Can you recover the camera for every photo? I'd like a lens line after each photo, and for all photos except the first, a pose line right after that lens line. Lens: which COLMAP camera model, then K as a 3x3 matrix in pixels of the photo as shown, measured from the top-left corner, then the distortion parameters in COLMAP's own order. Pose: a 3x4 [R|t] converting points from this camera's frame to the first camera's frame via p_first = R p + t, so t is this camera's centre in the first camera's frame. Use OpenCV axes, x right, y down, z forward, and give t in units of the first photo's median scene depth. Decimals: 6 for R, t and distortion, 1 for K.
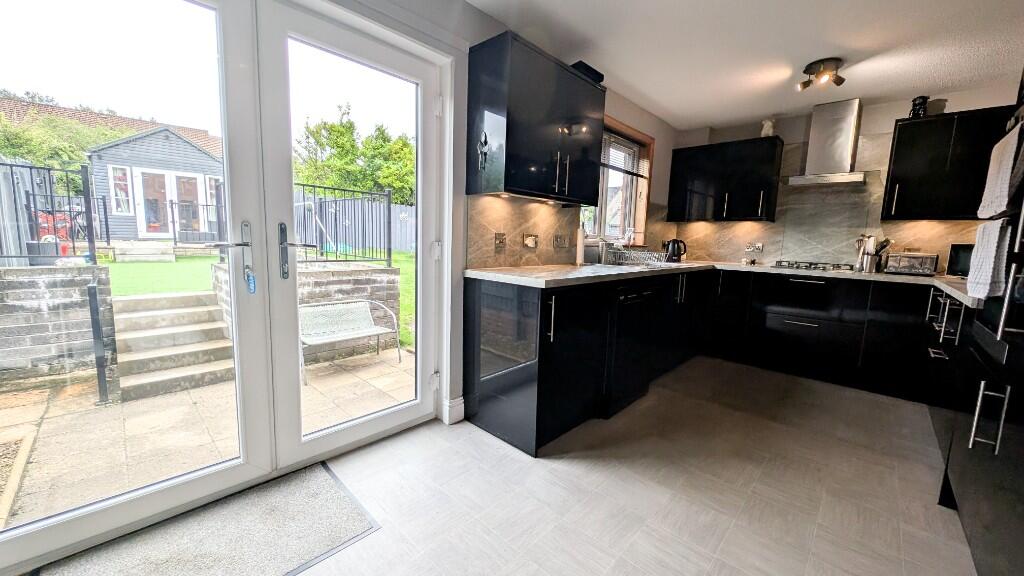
lens RADIAL K [[381.0, 0, 514.9], [0, 381.0, 286.0], [0, 0, 1]] dist [0.003109, -0.003584]
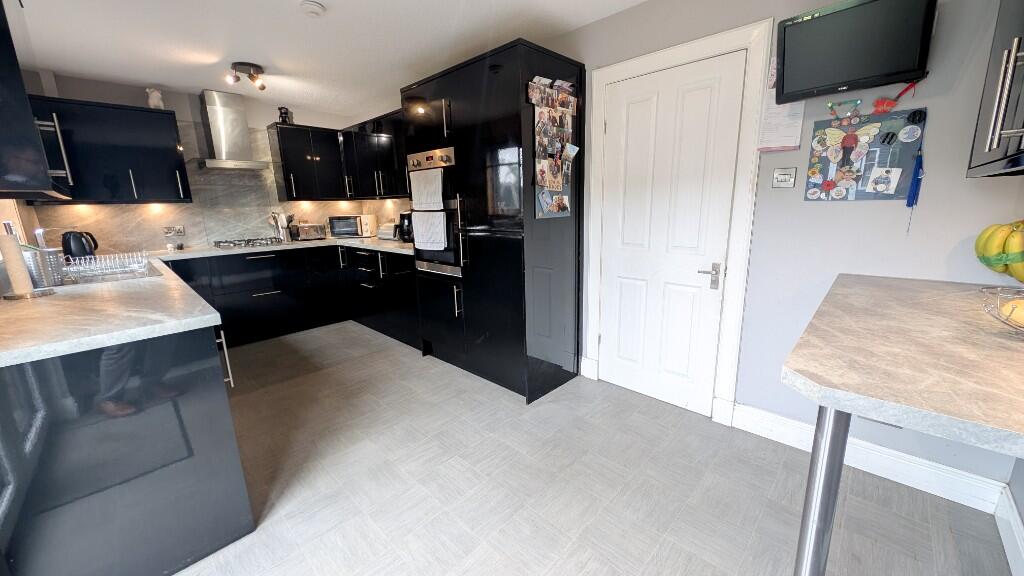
lens RADIAL K [[381.0, 0, 517.2], [0, 381.0, 284.1], [0, 0, 1]] dist [0.003109, -0.003584]
pose [[-0.006005, -0.241444, 0.970396, -0.422024], [0.147818, 0.959539, 0.239657, -0.108605], [-0.988996, 0.144881, 0.029928, 0.251397]]
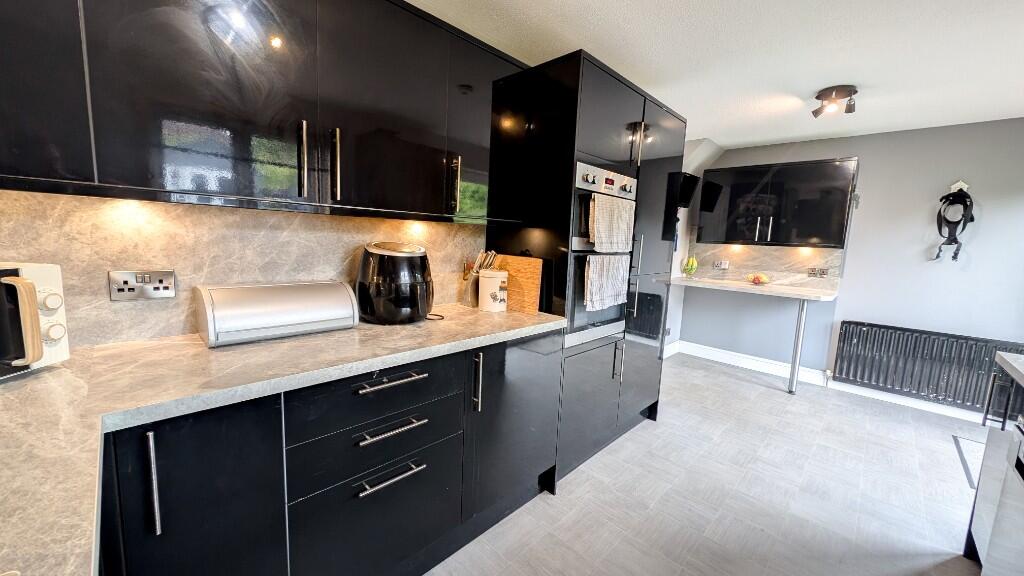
lens RADIAL K [[381.0, 0, 513.6], [0, 381.0, 284.5], [0, 0, 1]] dist [0.003109, -0.003584]
pose [[-0.996914, -0.078500, 0.000725, 0.790151], [-0.075872, 0.965830, 0.247822, -0.196197], [-0.020155, 0.247002, -0.968805, 1.202646]]
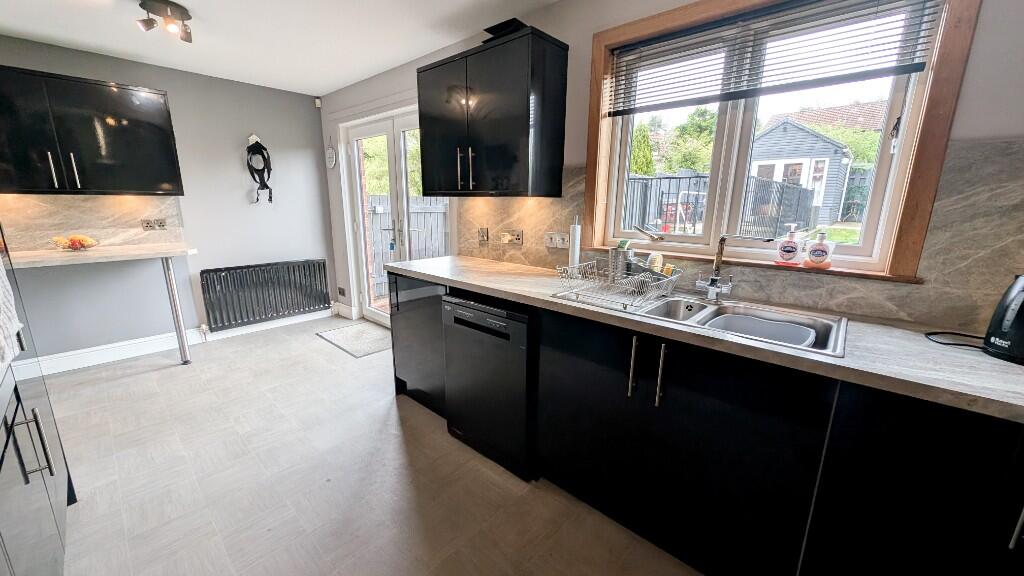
lens RADIAL K [[381.0, 0, 515.8], [0, 381.0, 285.6], [0, 0, 1]] dist [0.003109, -0.003584]
pose [[0.034612, 0.184775, -0.982171, 0.940461], [-0.137450, 0.974301, 0.178450, -0.161513], [0.989904, 0.128823, 0.059120, 0.914177]]
